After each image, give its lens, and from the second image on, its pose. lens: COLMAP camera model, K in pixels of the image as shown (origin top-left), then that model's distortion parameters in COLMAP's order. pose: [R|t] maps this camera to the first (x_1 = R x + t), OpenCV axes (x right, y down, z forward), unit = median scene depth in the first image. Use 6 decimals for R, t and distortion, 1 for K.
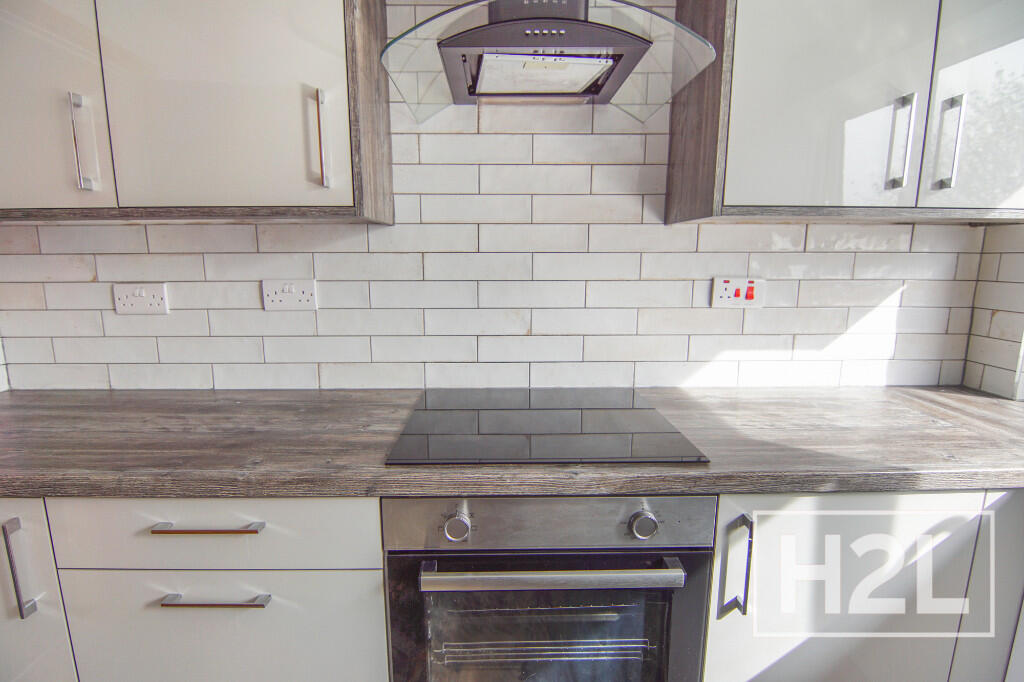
lens RADIAL K [[503.3, 0, 510.2], [0, 503.3, 348.0], [0, 0, 1]] dist [0.000398, -0.012964]
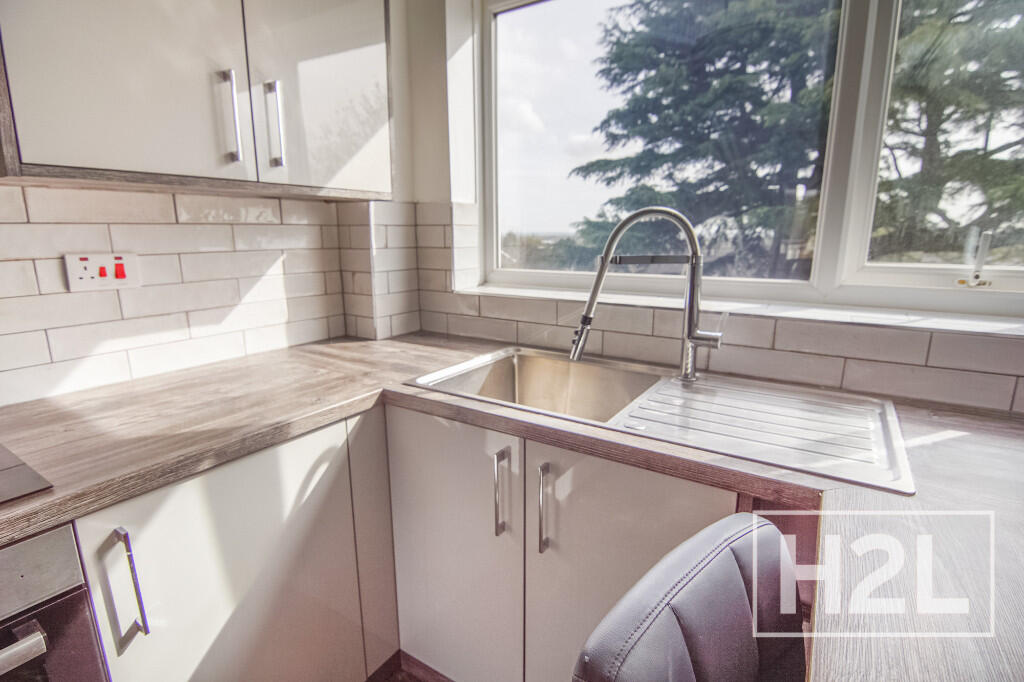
lens RADIAL K [[503.3, 0, 510.2], [0, 503.3, 348.0], [0, 0, 1]] dist [0.000398, -0.012964]
pose [[0.560289, -0.185616, 0.807232, 0.176810], [0.144880, 0.981505, 0.125129, 0.013589], [-0.815528, 0.046844, 0.576819, -0.051342]]
